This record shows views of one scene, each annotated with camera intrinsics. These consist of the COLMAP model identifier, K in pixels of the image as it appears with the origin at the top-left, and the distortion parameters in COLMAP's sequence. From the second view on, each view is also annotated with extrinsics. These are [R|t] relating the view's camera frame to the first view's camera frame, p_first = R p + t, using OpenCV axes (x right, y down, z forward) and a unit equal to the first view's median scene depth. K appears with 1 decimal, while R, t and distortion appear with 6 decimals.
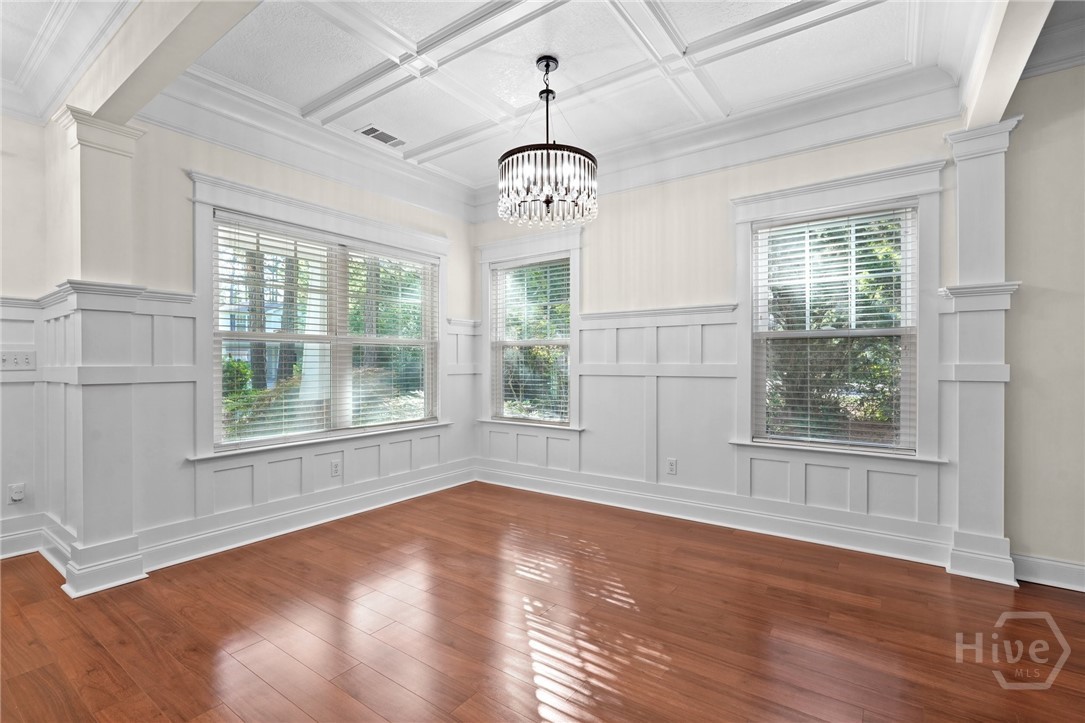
lens RADIAL K [[492.7, 0, 533.5], [0, 492.7, 364.2], [0, 0, 1]] dist [-0.015599, 0.008458]
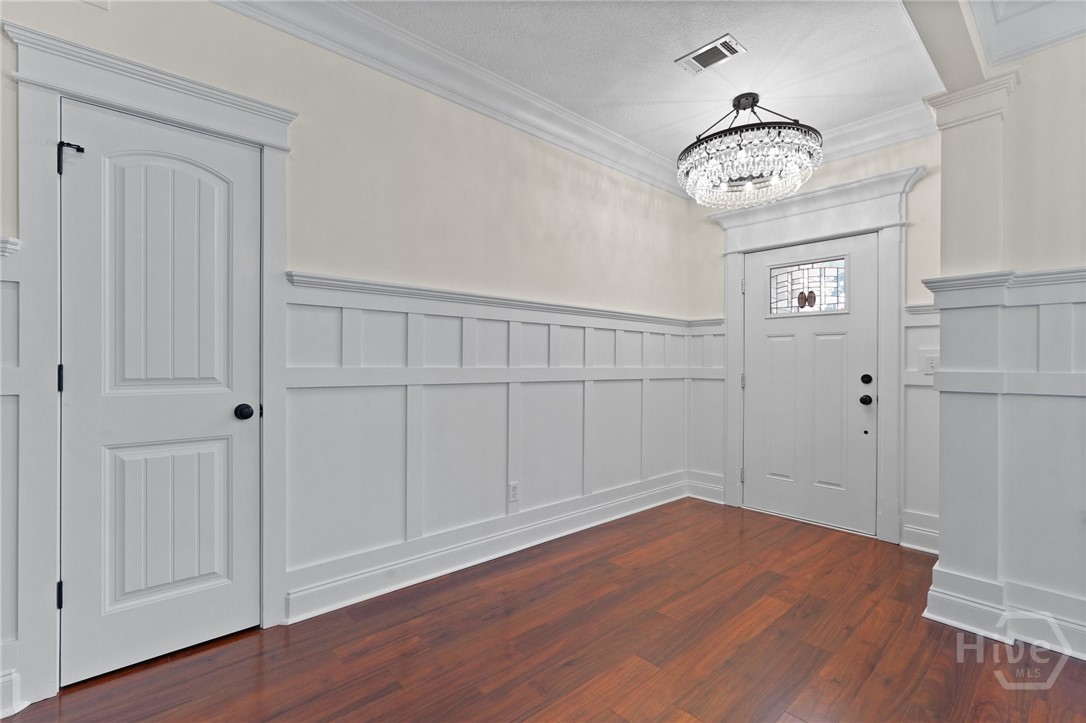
lens RADIAL K [[493.2, 0, 533.8], [0, 493.2, 363.2], [0, 0, 1]] dist [-0.015599, 0.008458]
pose [[-0.213207, 0.000922, -0.977007, 0.113008], [-0.010012, 0.999945, 0.003129, -0.005369], [0.976956, 0.010449, -0.213186, 0.367870]]
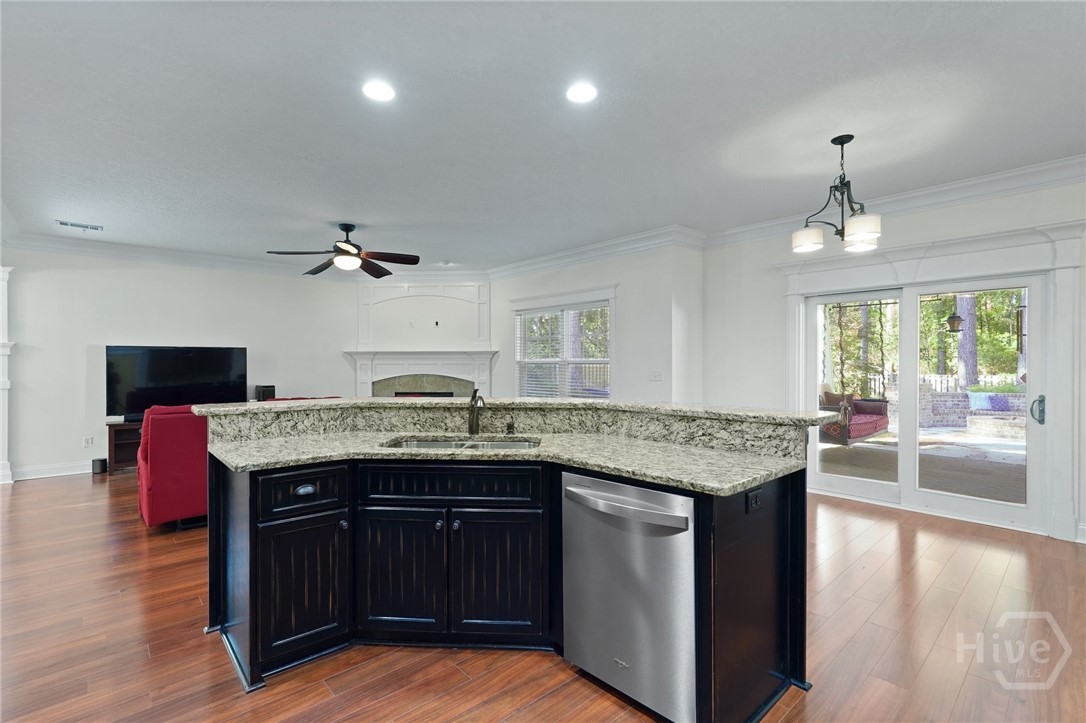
lens RADIAL K [[493.2, 0, 546.8], [0, 493.2, 364.0], [0, 0, 1]] dist [-0.015599, 0.008458]
pose [[0.204829, 0.004295, 0.978788, -0.538969], [0.006193, 0.999965, -0.005684, -0.037807], [-0.978778, 0.007226, 0.204795, -1.466127]]
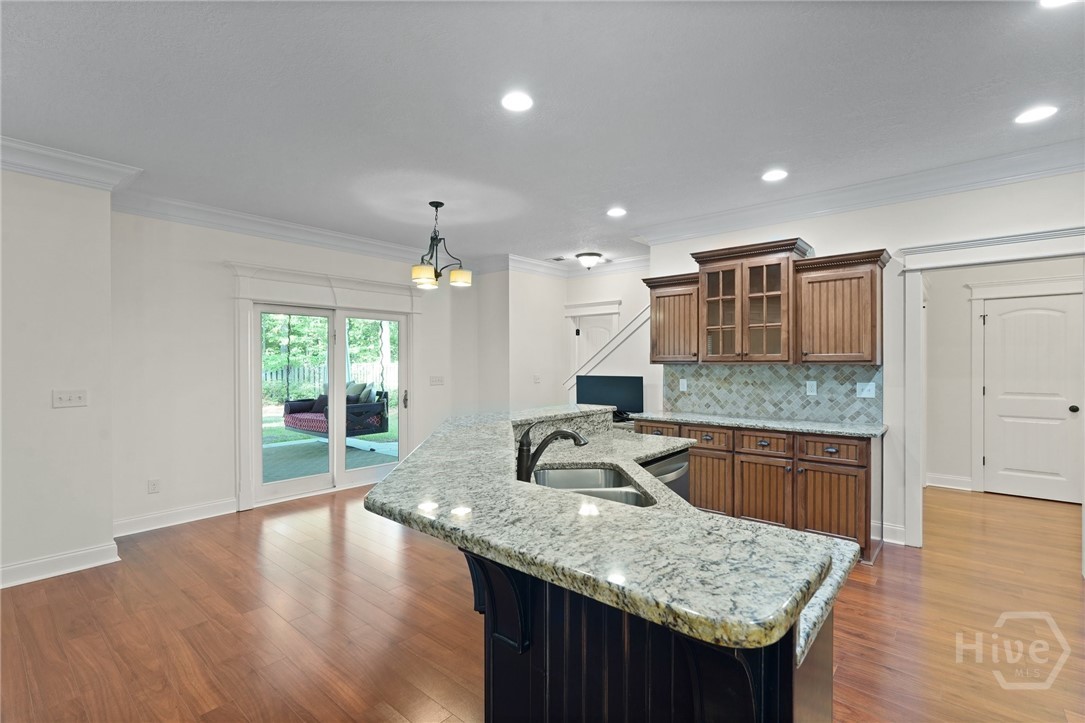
lens RADIAL K [[492.7, 0, 535.0], [0, 492.7, 364.9], [0, 0, 1]] dist [-0.015599, 0.008458]
pose [[-0.996132, 0.003418, 0.087807, 0.240621], [0.004563, 0.999907, 0.012840, -0.084896], [-0.087755, 0.013191, -0.996055, -0.481162]]
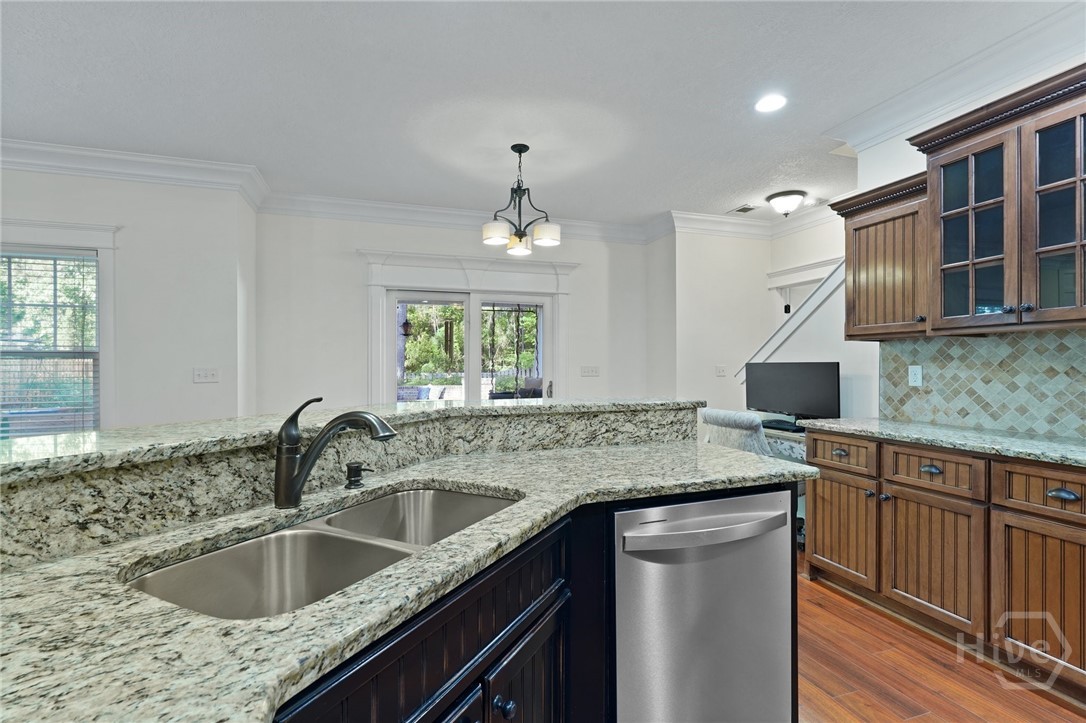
lens RADIAL K [[493.2, 0, 537.6], [0, 493.2, 364.8], [0, 0, 1]] dist [-0.015599, 0.008458]
pose [[-0.812366, 0.001690, 0.583145, -0.066412], [0.006367, 0.999962, 0.005971, -0.026499], [-0.583113, 0.008563, -0.812346, -0.953917]]
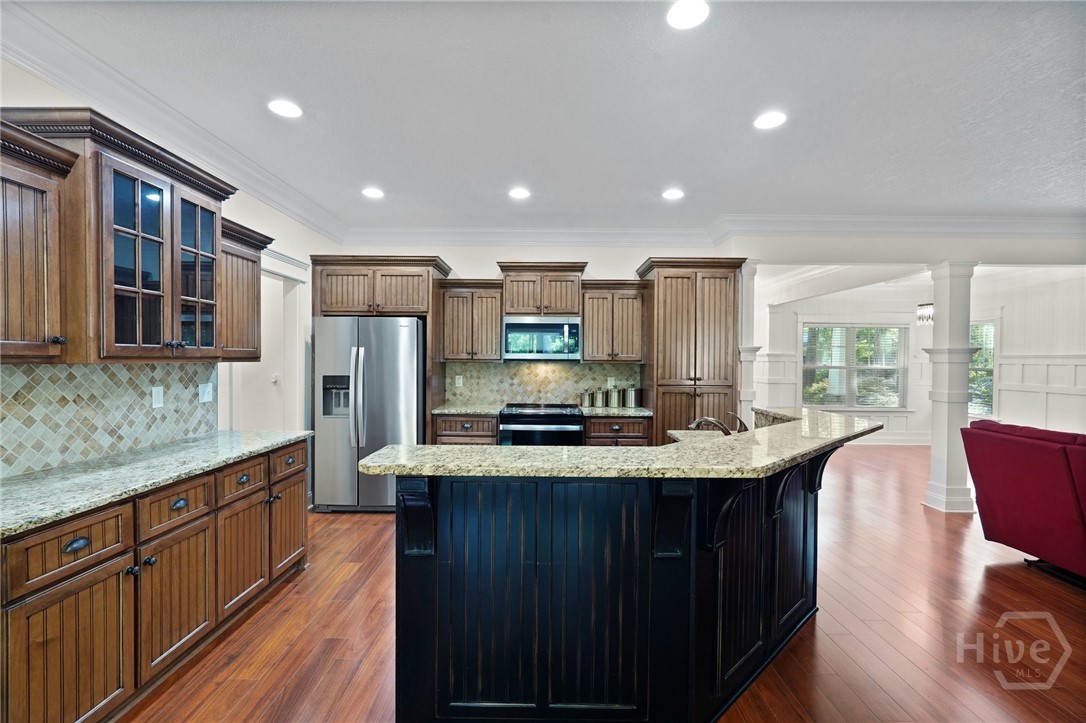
lens RADIAL K [[493.2, 0, 542.0], [0, 493.2, 364.3], [0, 0, 1]] dist [-0.015599, 0.008458]
pose [[0.585796, 0.016150, -0.810298, 0.766173], [-0.015594, 0.999841, 0.008654, -0.079942], [0.810309, 0.007567, 0.585955, -1.878974]]
